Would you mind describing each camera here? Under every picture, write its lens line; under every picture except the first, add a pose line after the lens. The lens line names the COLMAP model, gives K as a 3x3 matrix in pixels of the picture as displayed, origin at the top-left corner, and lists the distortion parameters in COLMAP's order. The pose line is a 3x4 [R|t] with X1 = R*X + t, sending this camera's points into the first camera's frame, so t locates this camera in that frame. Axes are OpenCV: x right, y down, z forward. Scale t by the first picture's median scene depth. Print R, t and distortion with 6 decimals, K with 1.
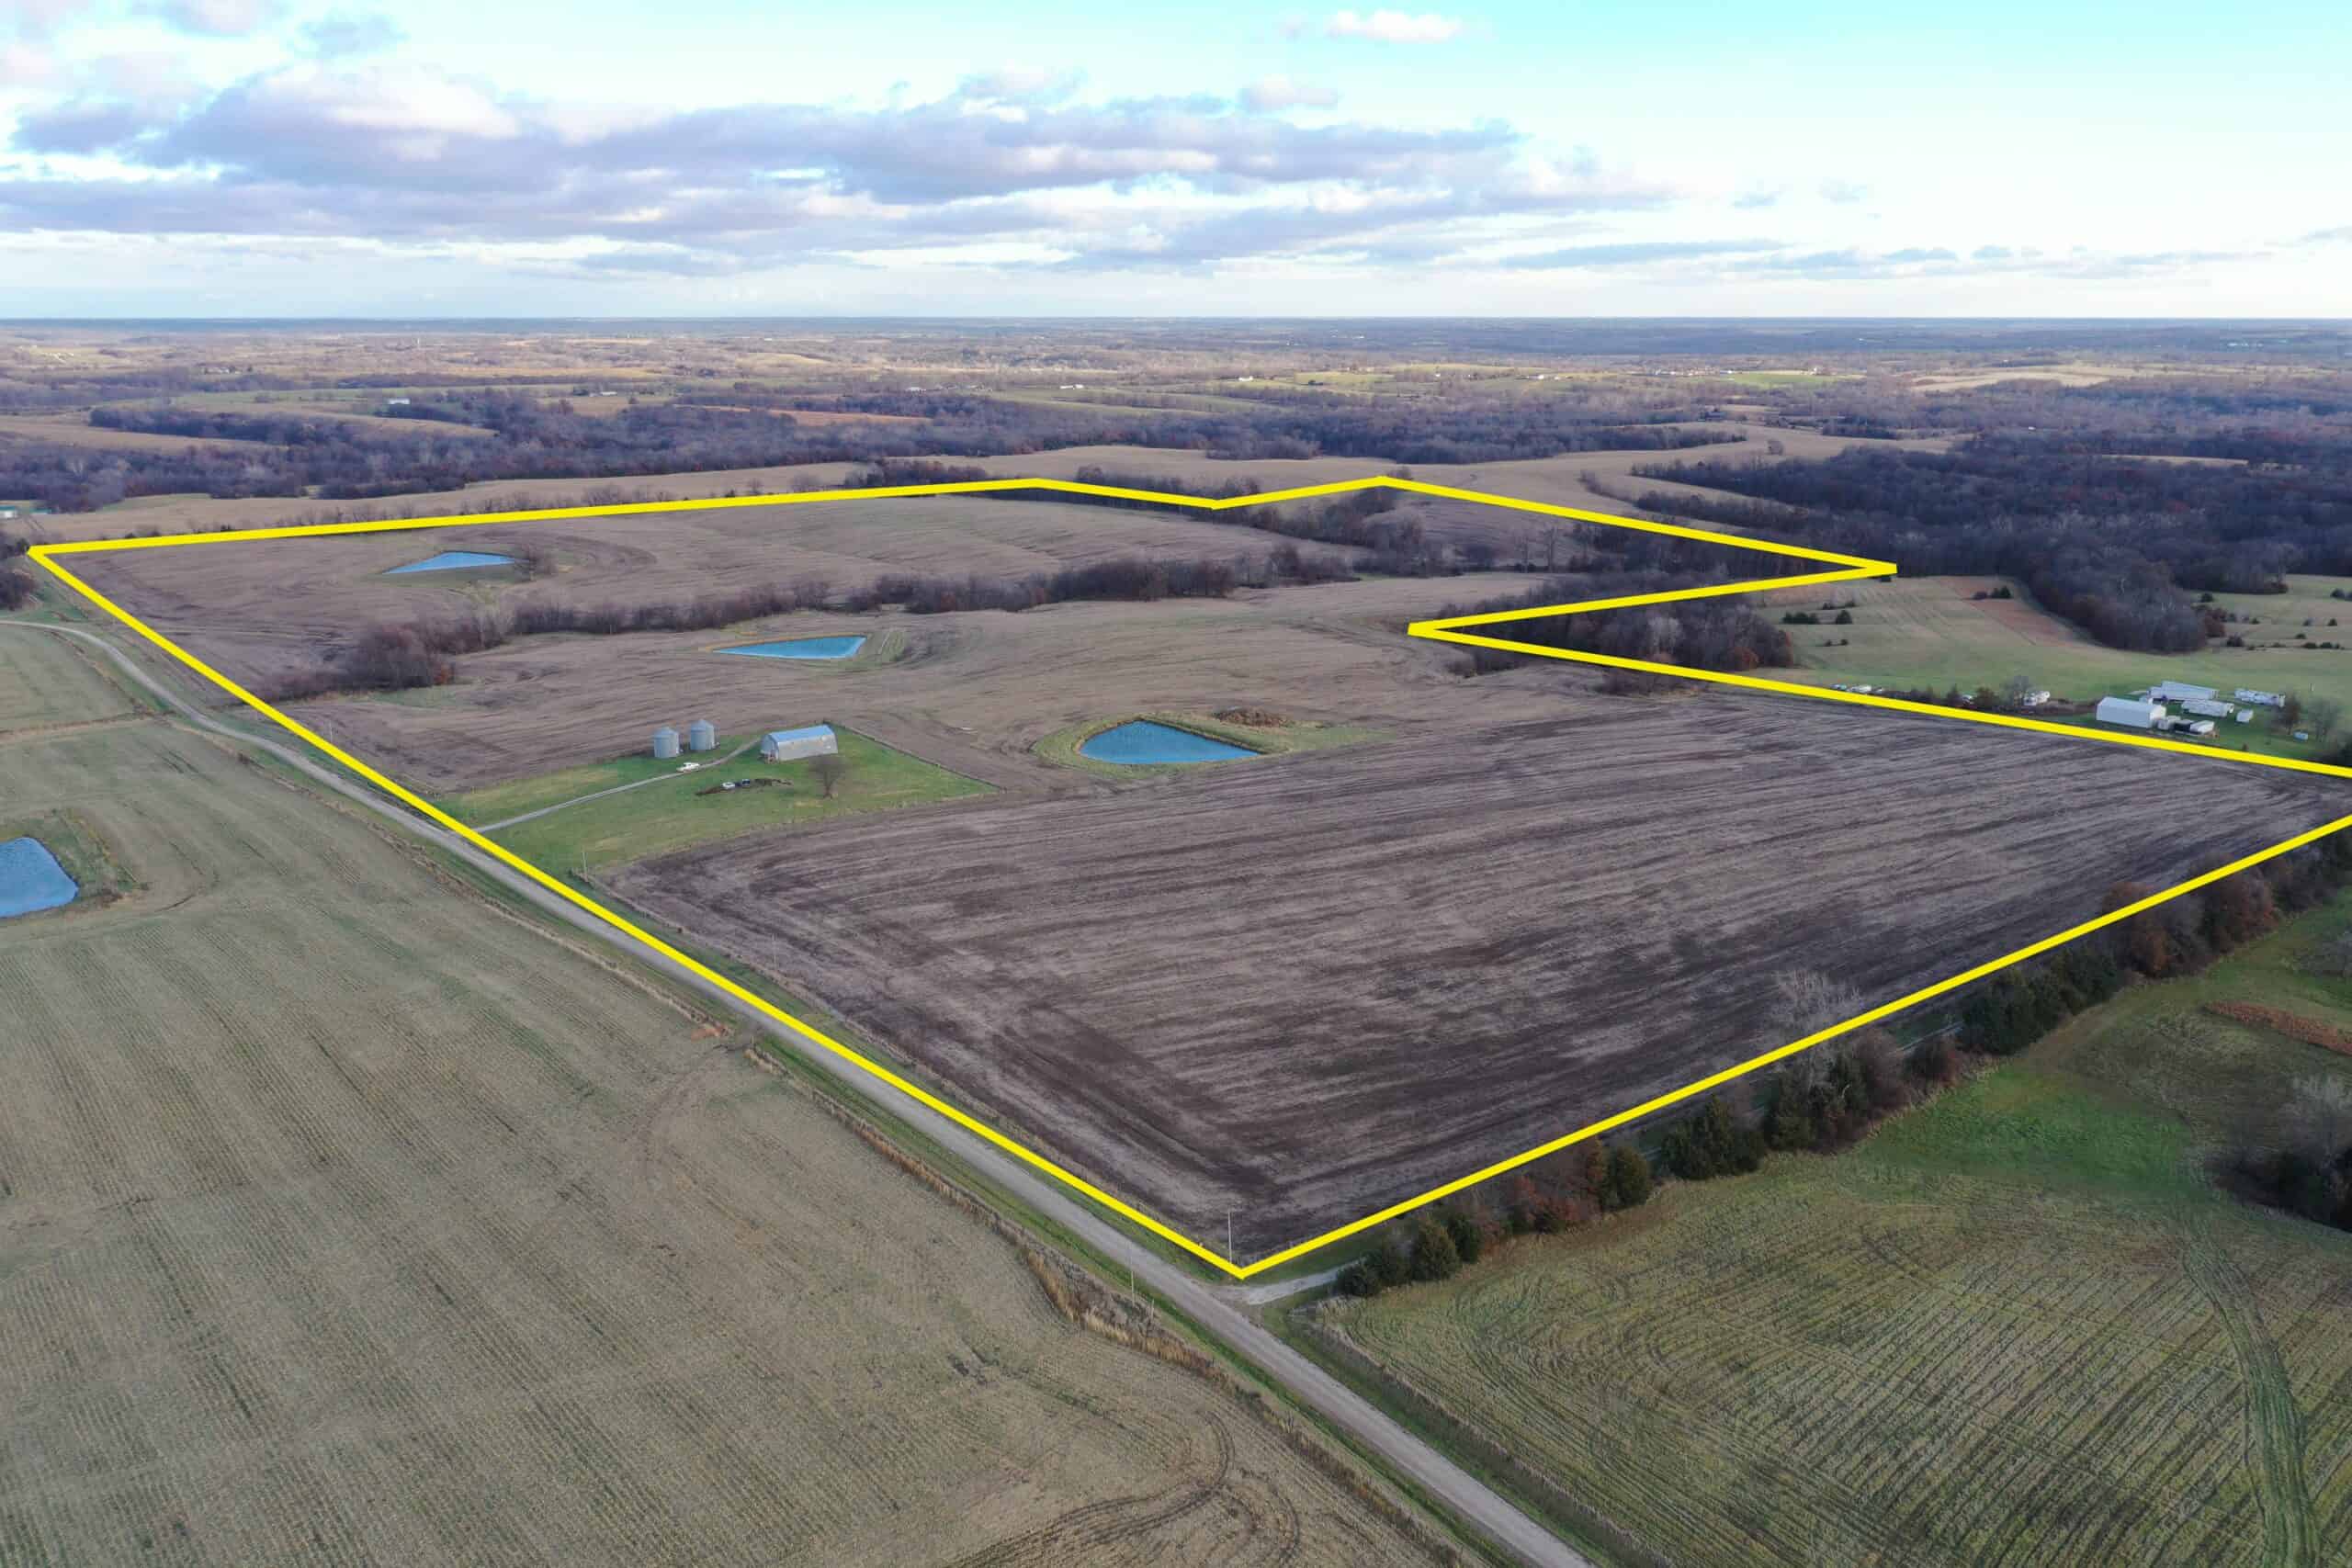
lens RADIAL K [[1864.3, 0, 1170.0], [0, 1864.3, 795.8], [0, 0, 1]] dist [-0.002516, -0.003416]
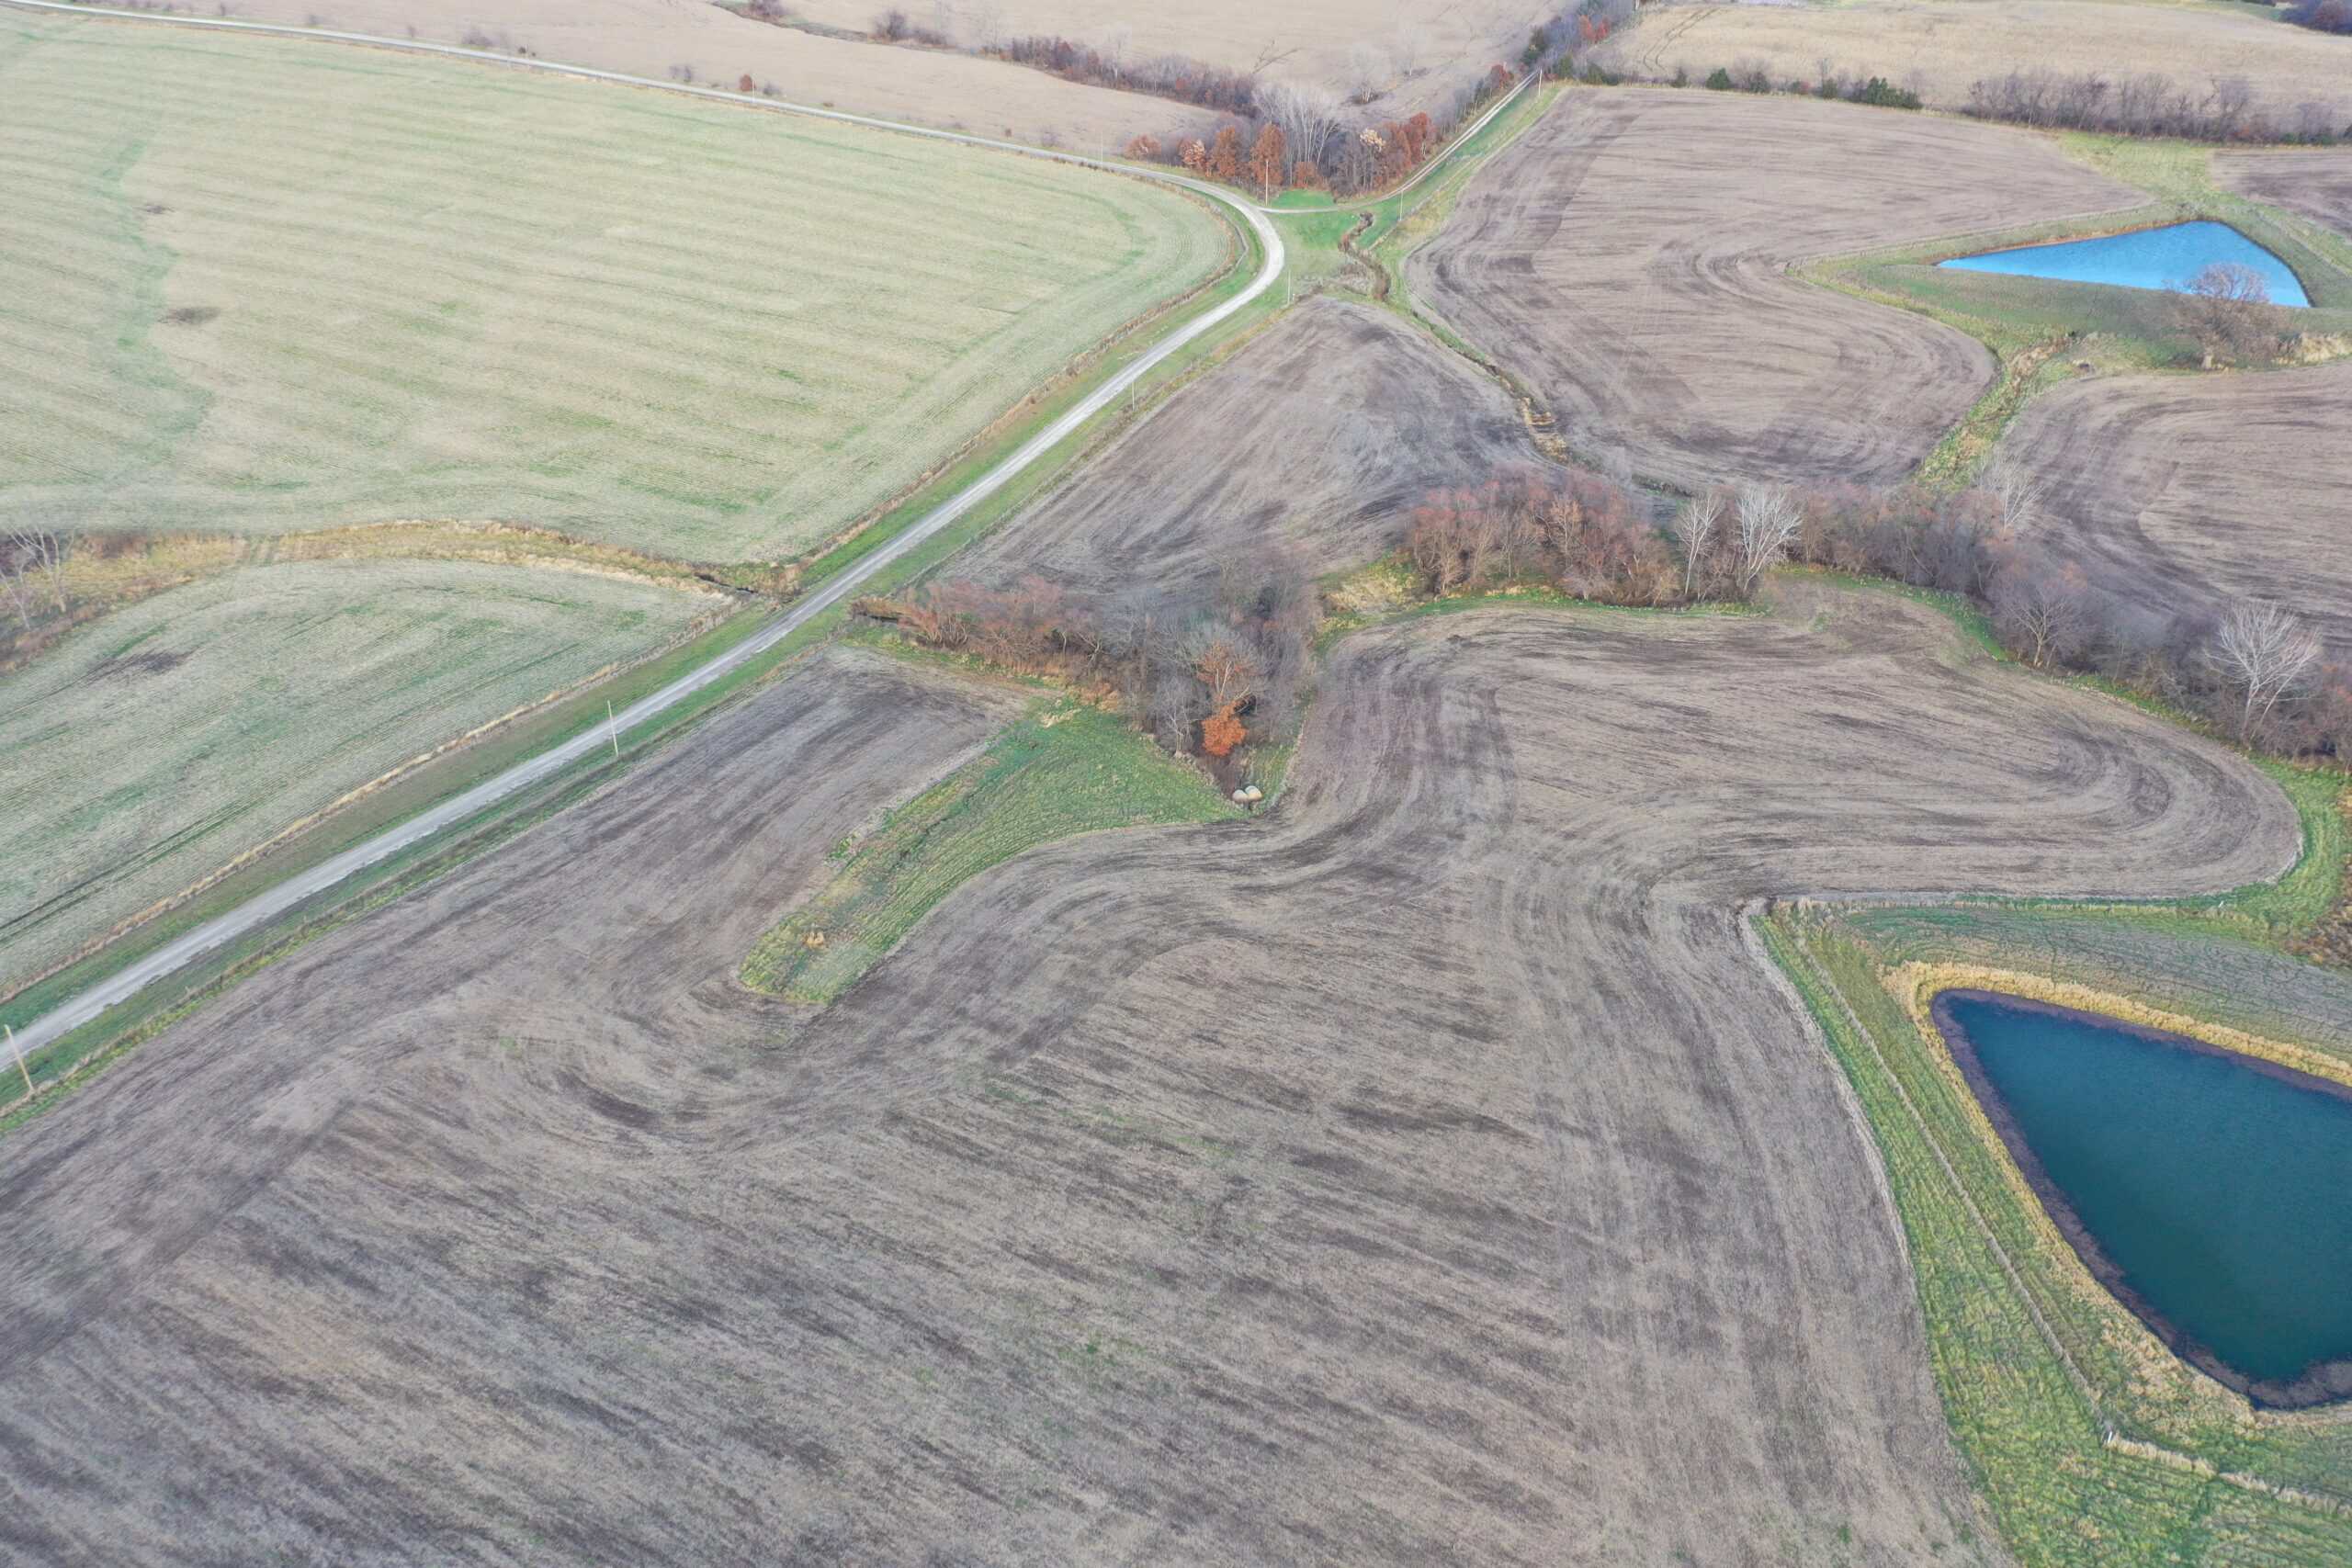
lens RADIAL K [[1864.3, 0, 1170.0], [0, 1864.3, 755.3], [0, 0, 1]] dist [-0.002516, -0.003416]
pose [[0.410158, 0.461570, -0.786590, -0.040237], [-0.219300, 0.887084, 0.406188, -0.091467], [0.885256, 0.005898, 0.465067, 0.349878]]
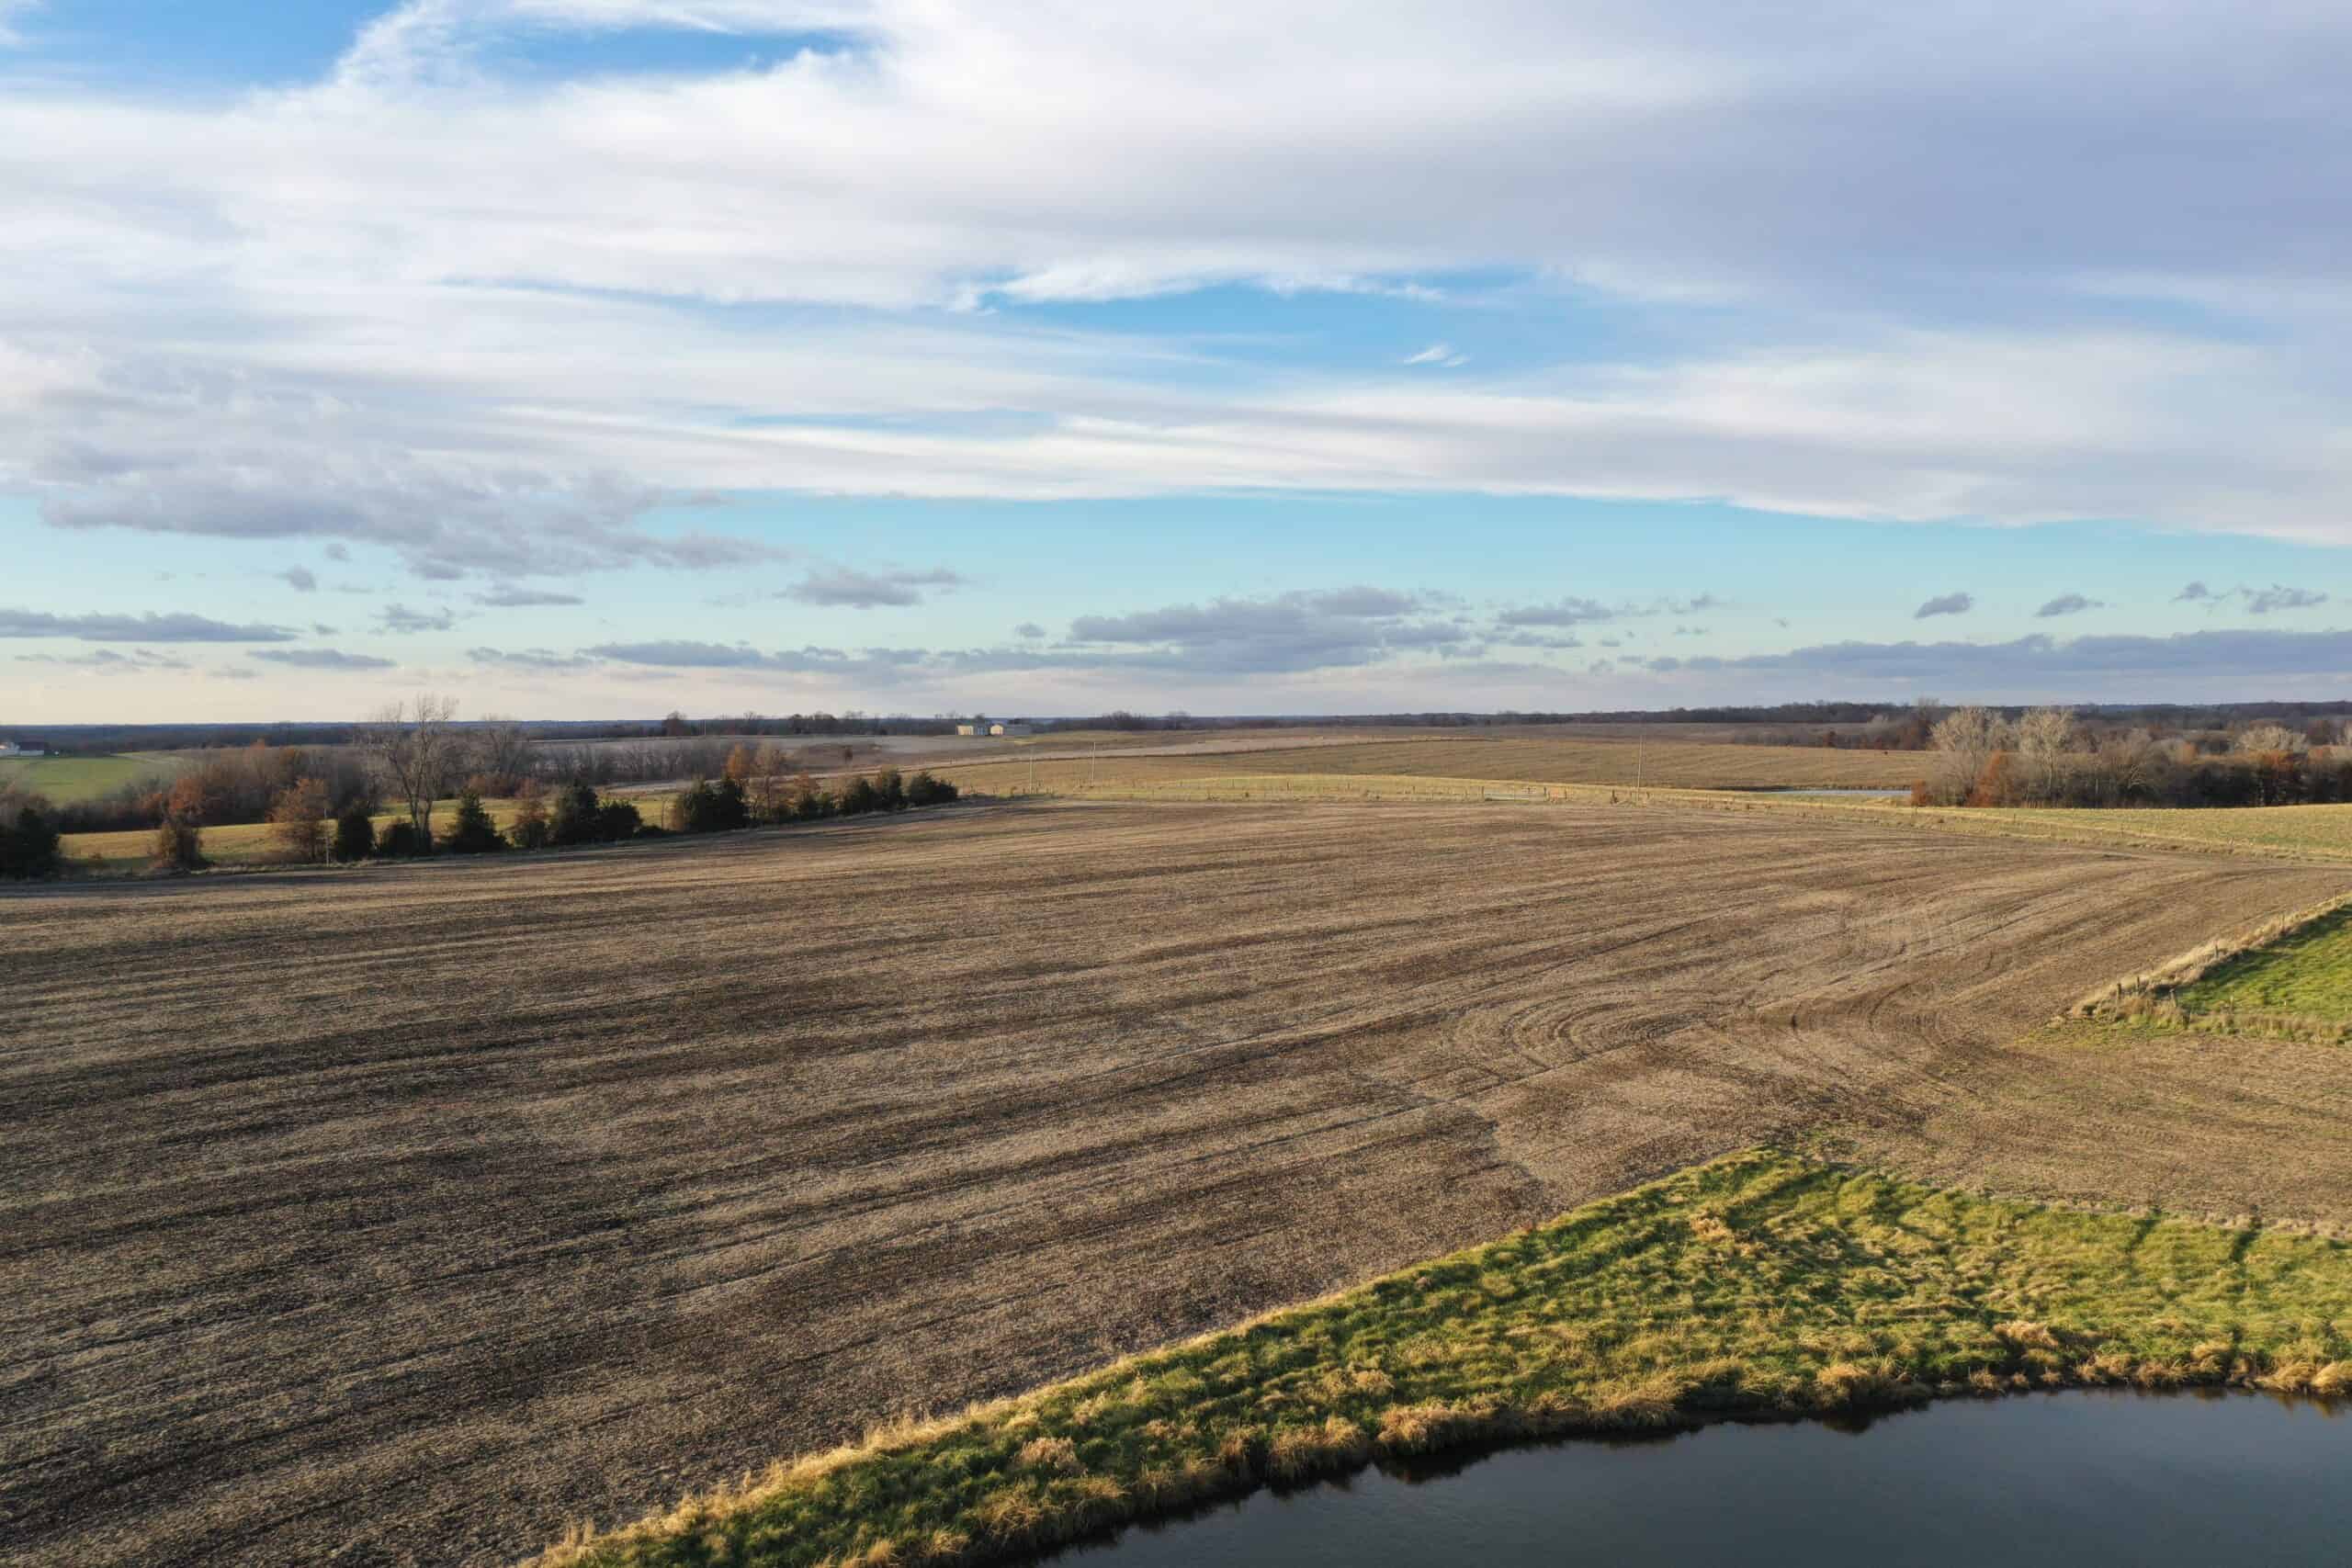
lens RADIAL K [[1864.3, 0, 1183.1], [0, 1864.3, 783.0], [0, 0, 1]] dist [-0.002516, -0.003416]
pose [[-0.992255, 0.015164, -0.123289, 0.013741], [-0.020813, 0.958195, 0.285359, -0.025185], [0.122462, 0.285715, -0.950458, 0.348193]]
